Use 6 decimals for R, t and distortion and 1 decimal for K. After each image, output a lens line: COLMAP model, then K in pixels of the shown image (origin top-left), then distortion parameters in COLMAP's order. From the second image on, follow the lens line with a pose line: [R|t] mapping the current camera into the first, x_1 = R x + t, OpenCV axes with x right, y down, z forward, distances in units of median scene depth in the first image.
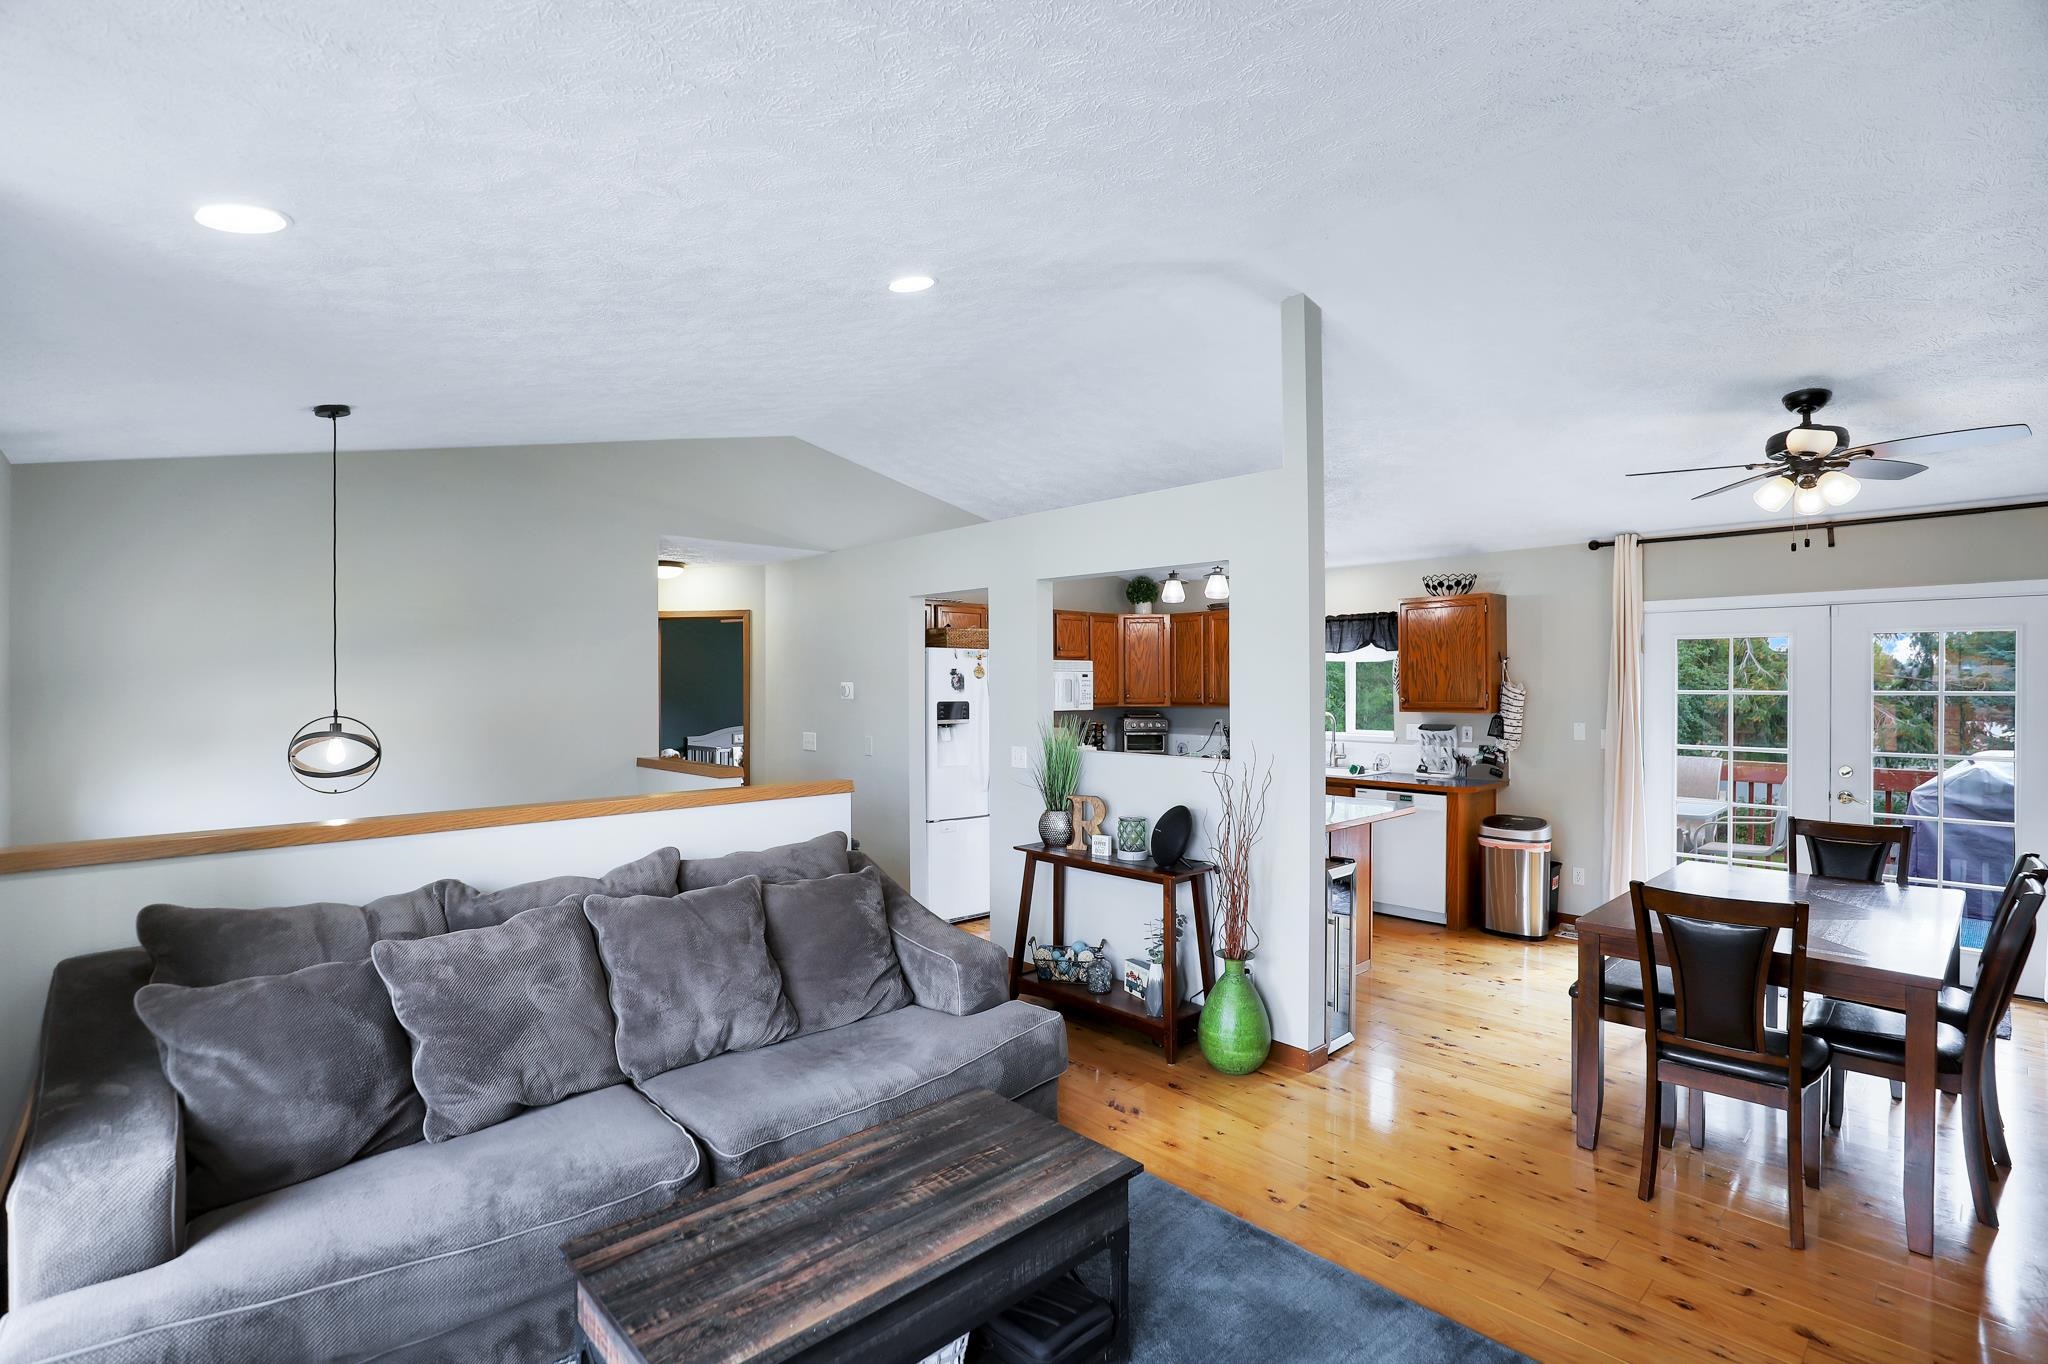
lens RADIAL K [[938.1, 0, 1038.1], [0, 938.1, 685.9], [0, 0, 1]] dist [-0.018912, 0.000642]
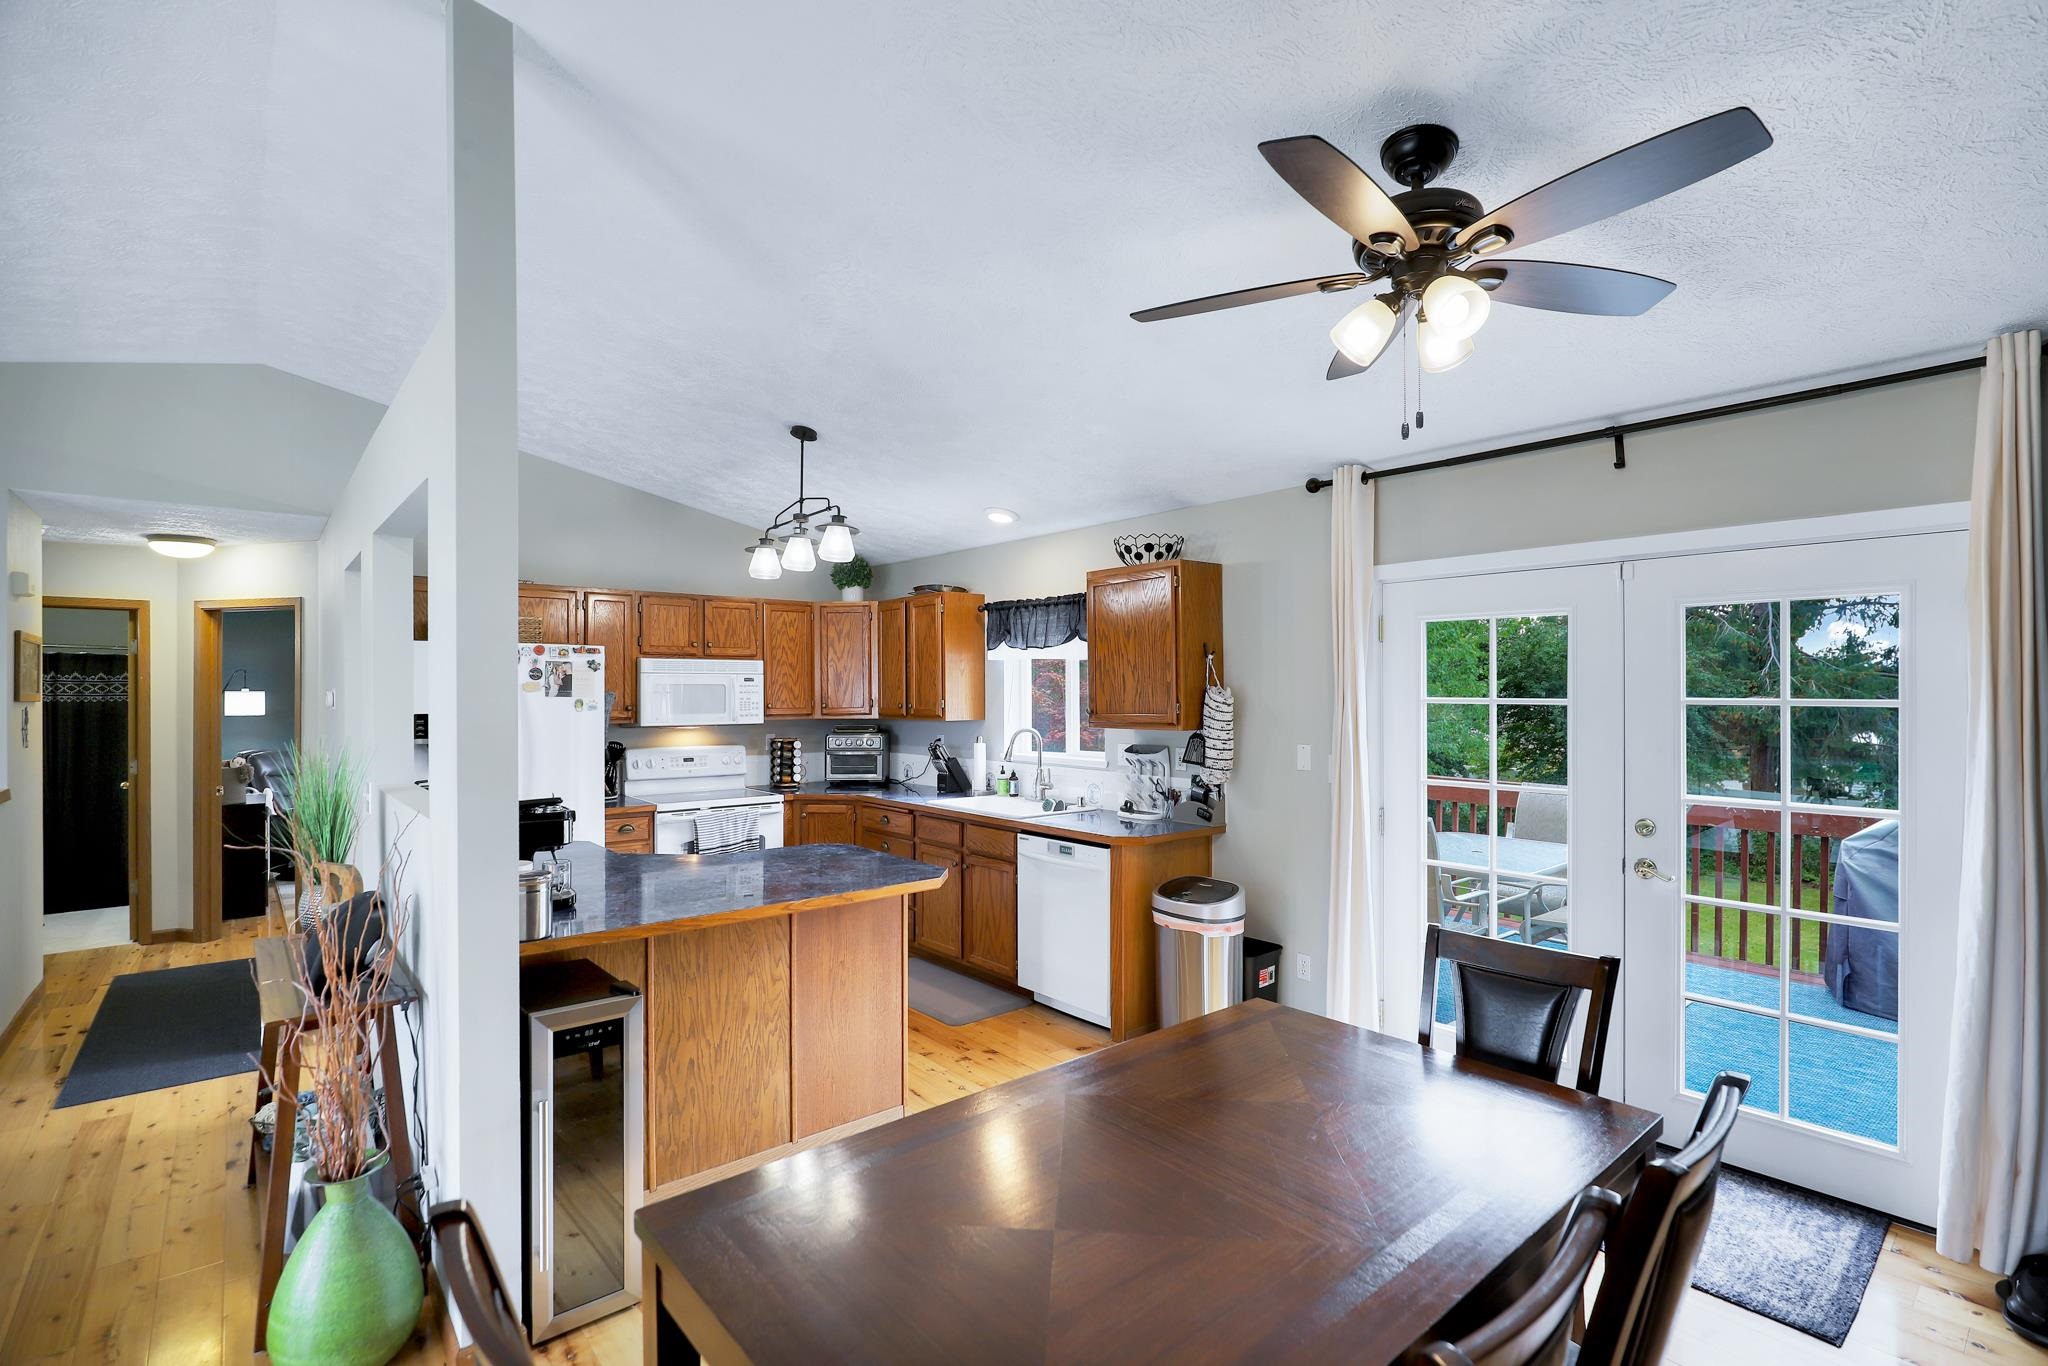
lens RADIAL K [[941.8, 0, 1029.0], [0, 941.8, 687.1], [0, 0, 1]] dist [-0.008815, 0.000130]
pose [[0.998483, -0.001164, -0.055048, 0.396231], [0.000779, 0.999975, -0.007005, 0.001273], [0.055055, 0.006952, 0.998459, 0.280040]]
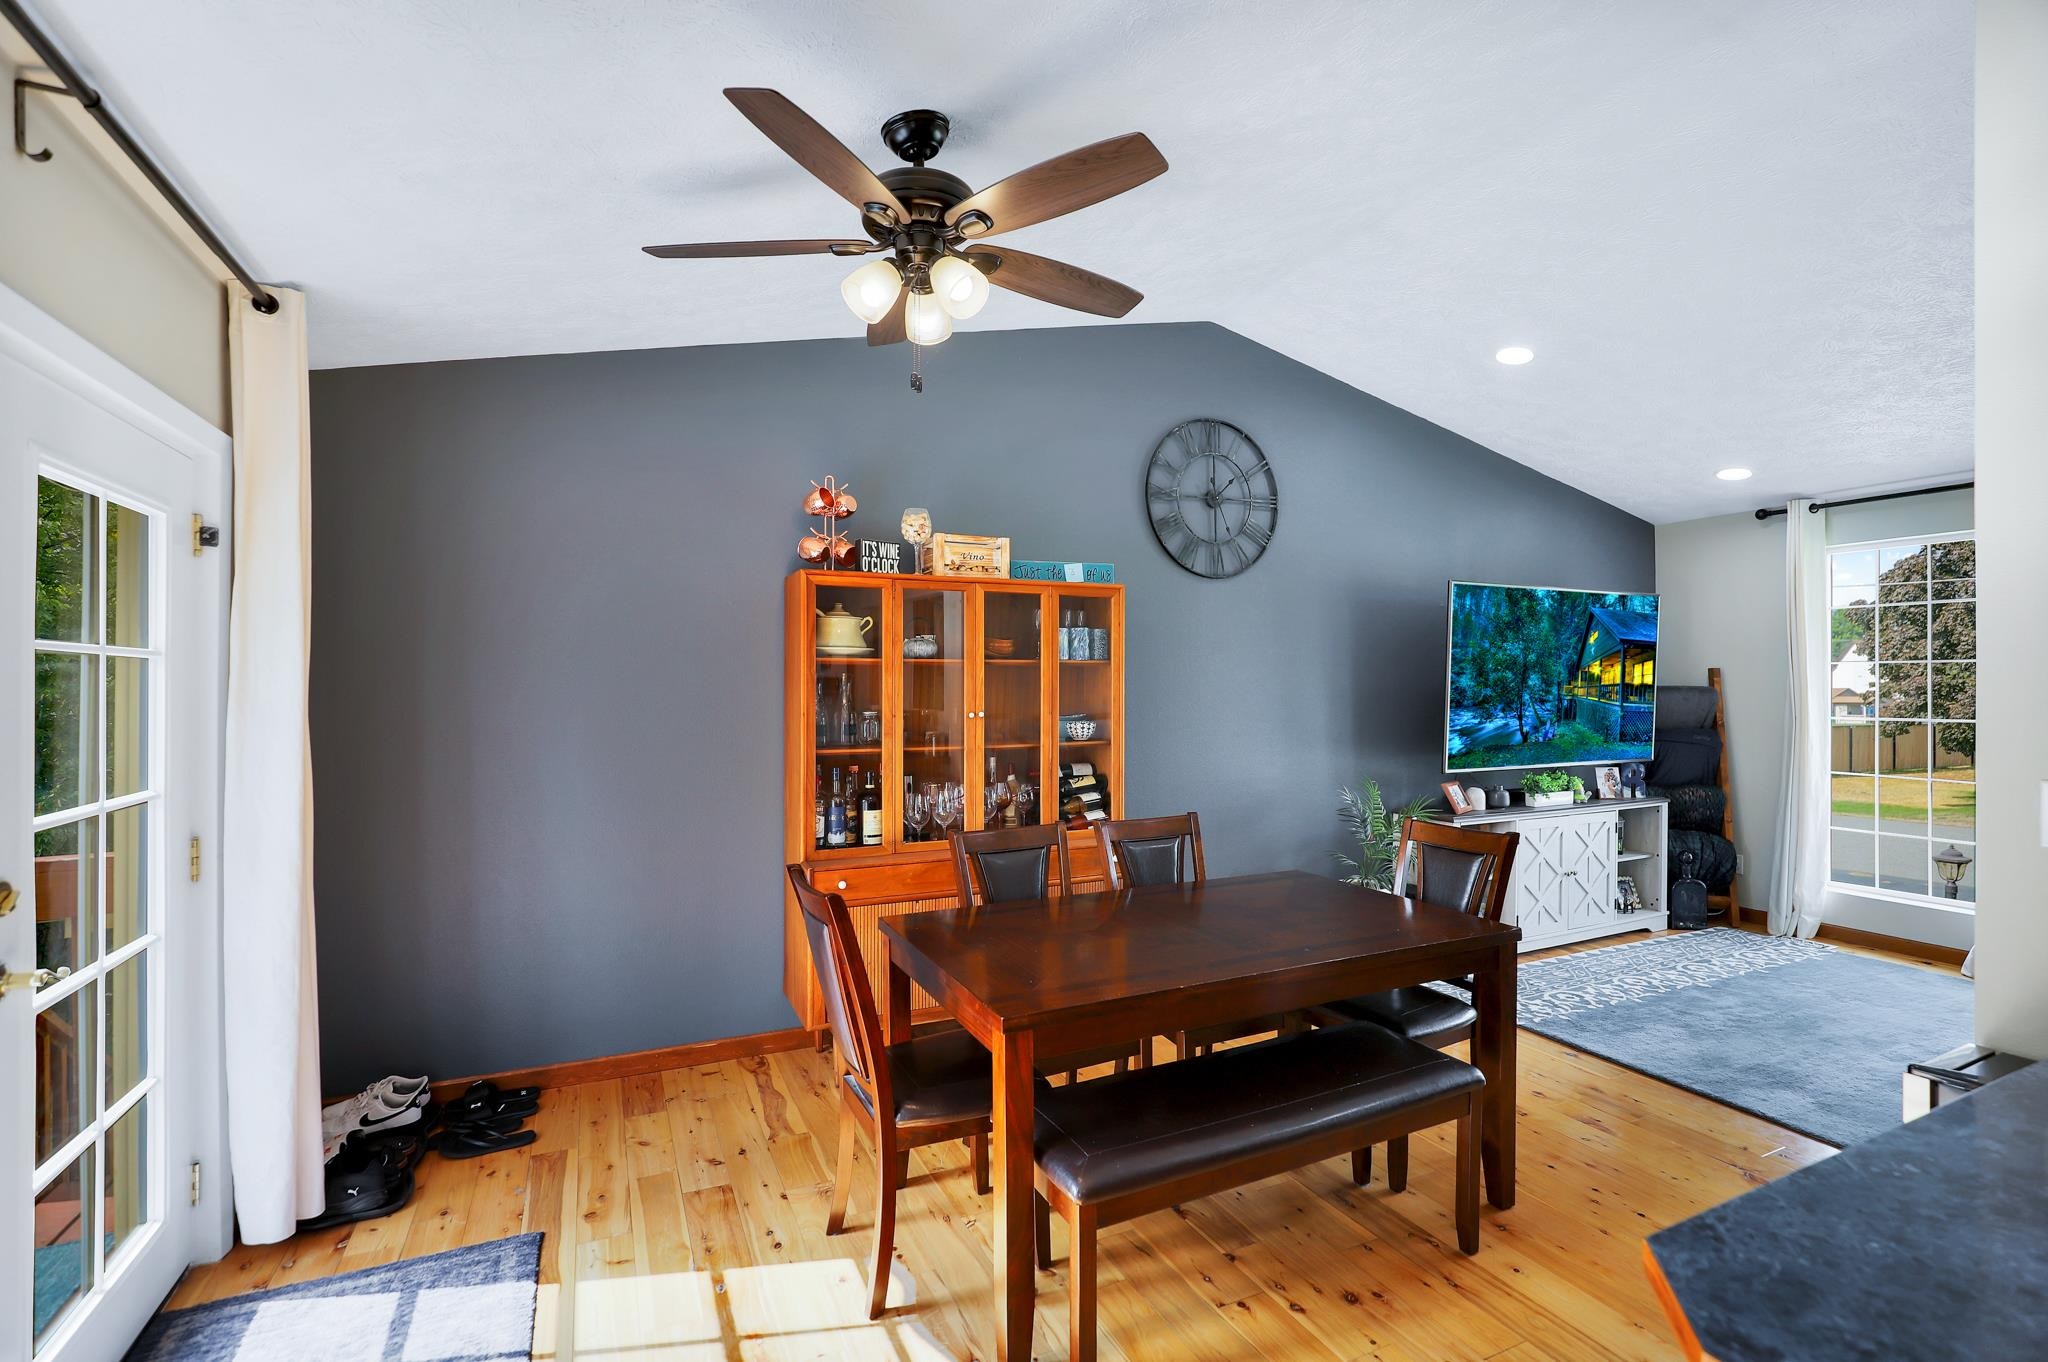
lens RADIAL K [[938.1, 0, 1038.1], [0, 938.1, 684.9], [0, 0, 1]] dist [-0.018912, 0.000642]
pose [[-0.950442, 0.003142, 0.310885, 0.362989], [0.004294, 0.999986, 0.003022, 0.018242], [-0.310871, 0.004208, -0.950443, 0.951502]]
